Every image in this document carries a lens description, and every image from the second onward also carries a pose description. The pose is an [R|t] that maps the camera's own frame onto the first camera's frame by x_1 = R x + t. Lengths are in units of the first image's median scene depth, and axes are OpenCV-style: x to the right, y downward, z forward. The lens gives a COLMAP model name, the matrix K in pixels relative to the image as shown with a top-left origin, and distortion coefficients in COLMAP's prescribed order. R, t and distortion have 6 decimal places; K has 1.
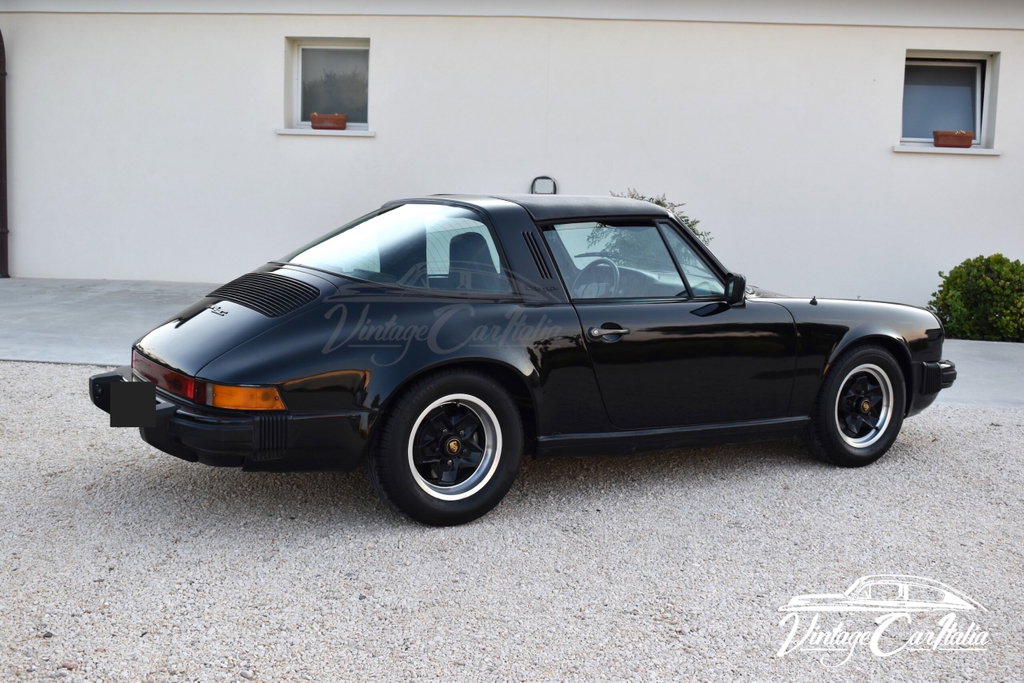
lens RADIAL K [[1230.1, 0, 512.0], [0, 1230.1, 341.5], [0, 0, 1]] dist [-0.042342, -0.013121]
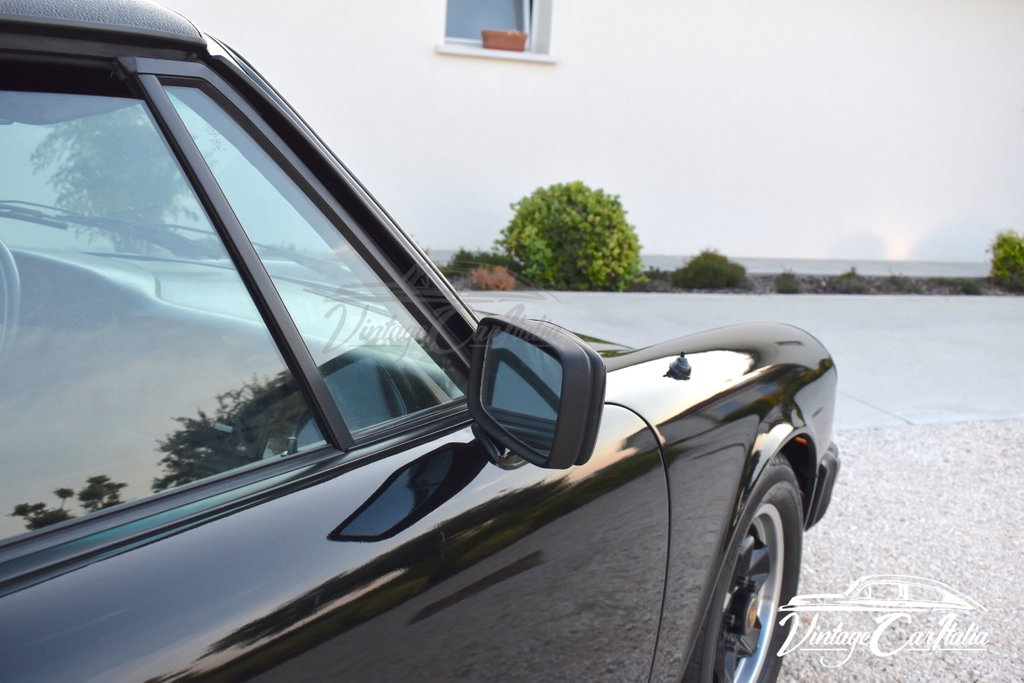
lens RADIAL K [[1023.1, 0, 460.4], [0, 1023.1, 342.7], [0, 0, 1]] dist [-0.007491, -0.004842]
pose [[0.914423, -0.062020, 0.399981, 0.047799], [0.024188, 0.994798, 0.098952, -0.034956], [-0.404037, -0.080809, 0.911166, 0.412114]]
